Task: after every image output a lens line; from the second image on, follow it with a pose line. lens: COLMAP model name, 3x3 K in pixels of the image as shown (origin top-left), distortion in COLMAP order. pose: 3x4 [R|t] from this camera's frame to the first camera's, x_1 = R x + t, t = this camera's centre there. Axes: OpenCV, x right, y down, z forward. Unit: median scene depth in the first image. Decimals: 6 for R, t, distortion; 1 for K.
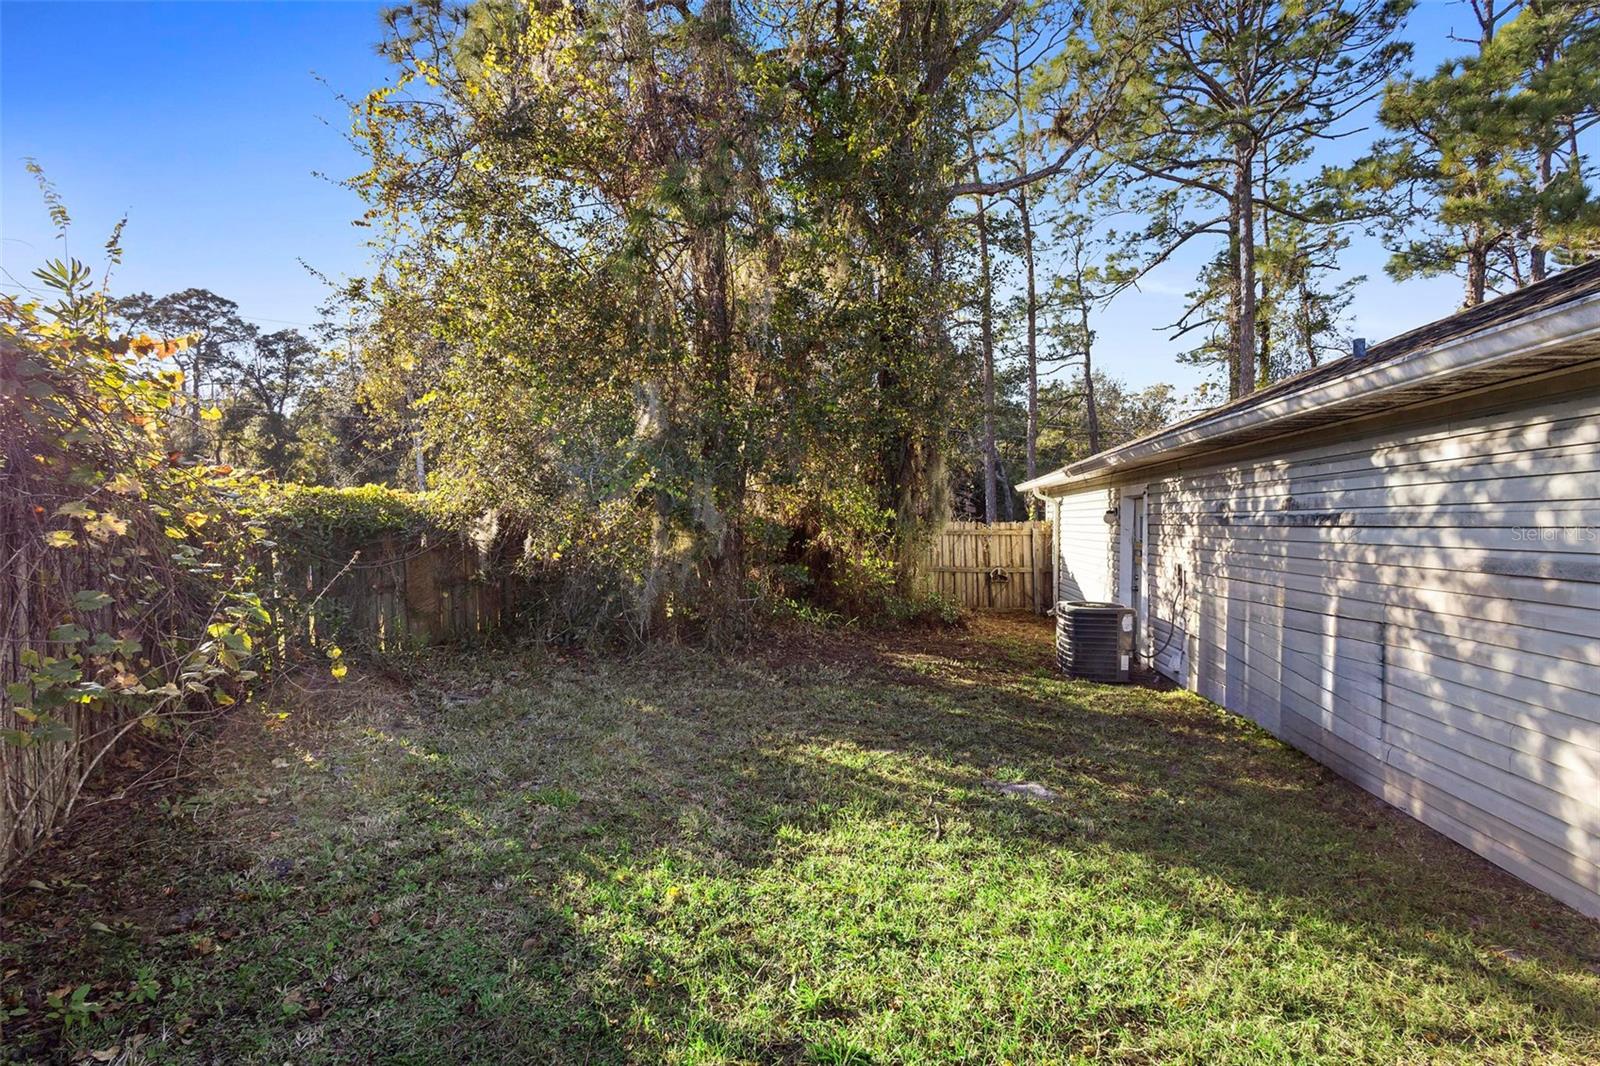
lens RADIAL K [[737.9, 0, 838.9], [0, 737.9, 528.7], [0, 0, 1]] dist [0.030975, -0.004545]
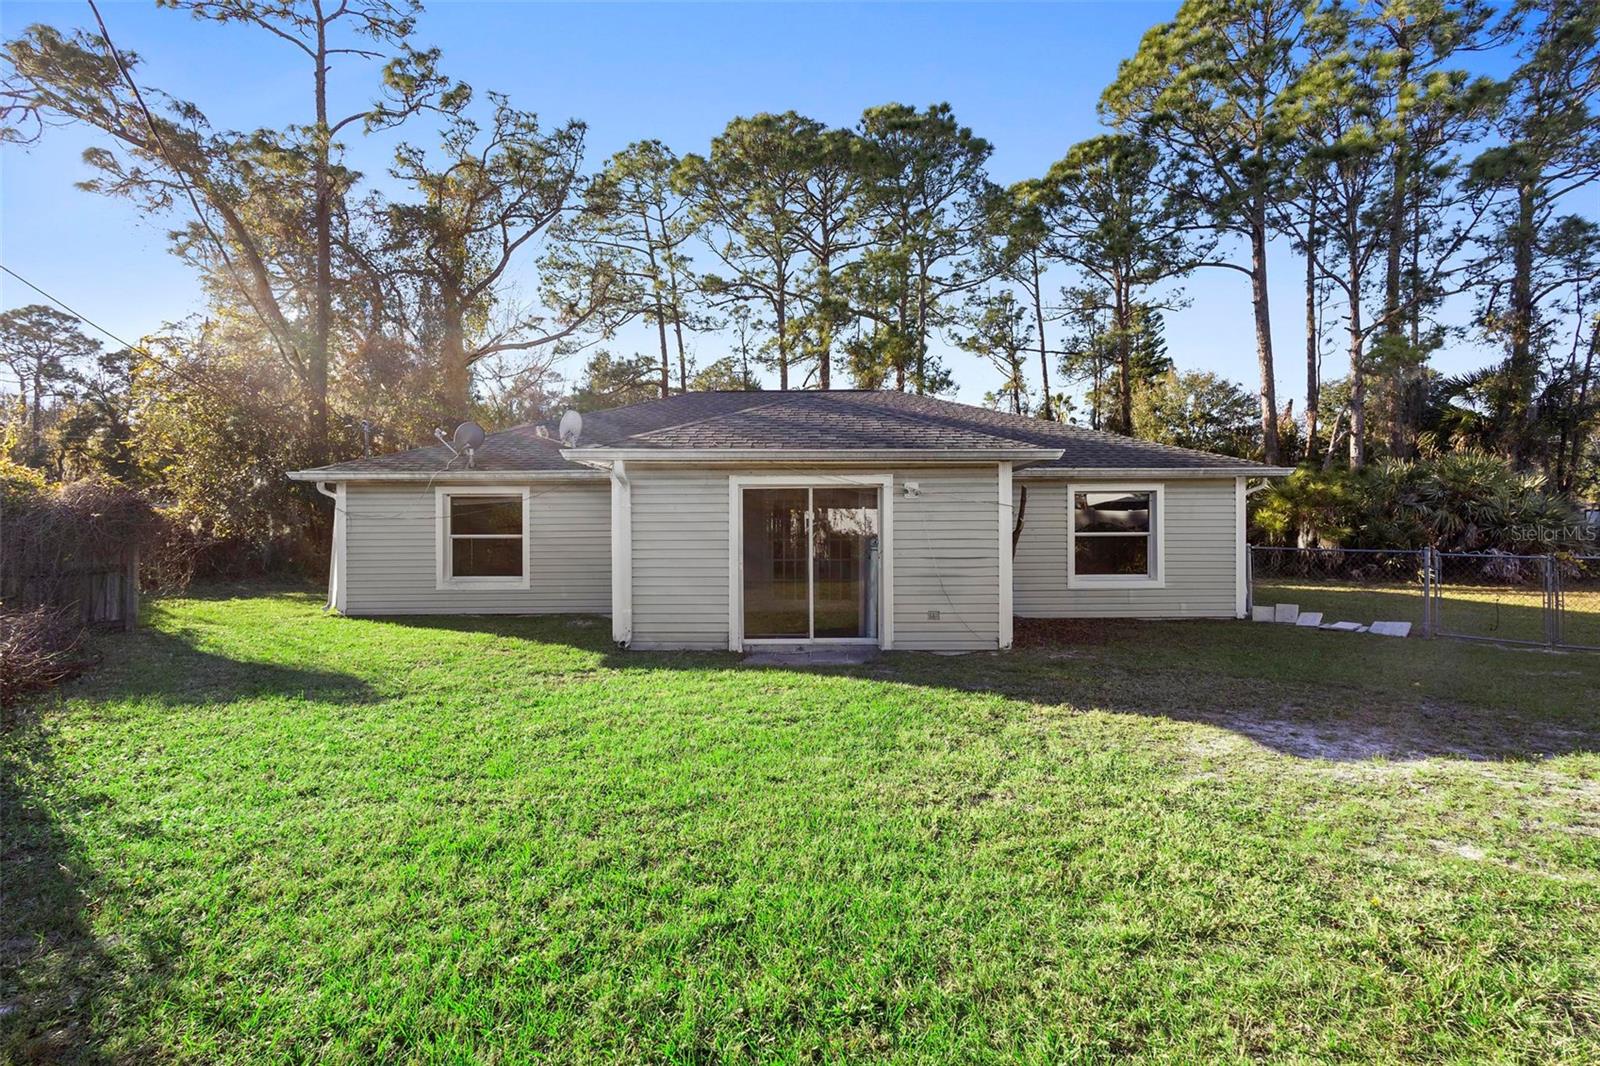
lens RADIAL K [[737.9, 0, 827.5], [0, 737.9, 528.7], [0, 0, 1]] dist [0.030975, -0.004545]
pose [[0.994746, -0.004164, 0.102288, 0.149078], [0.004432, 0.999987, -0.002390, 0.003104], [-0.102276, 0.002831, 0.994752, -0.183495]]
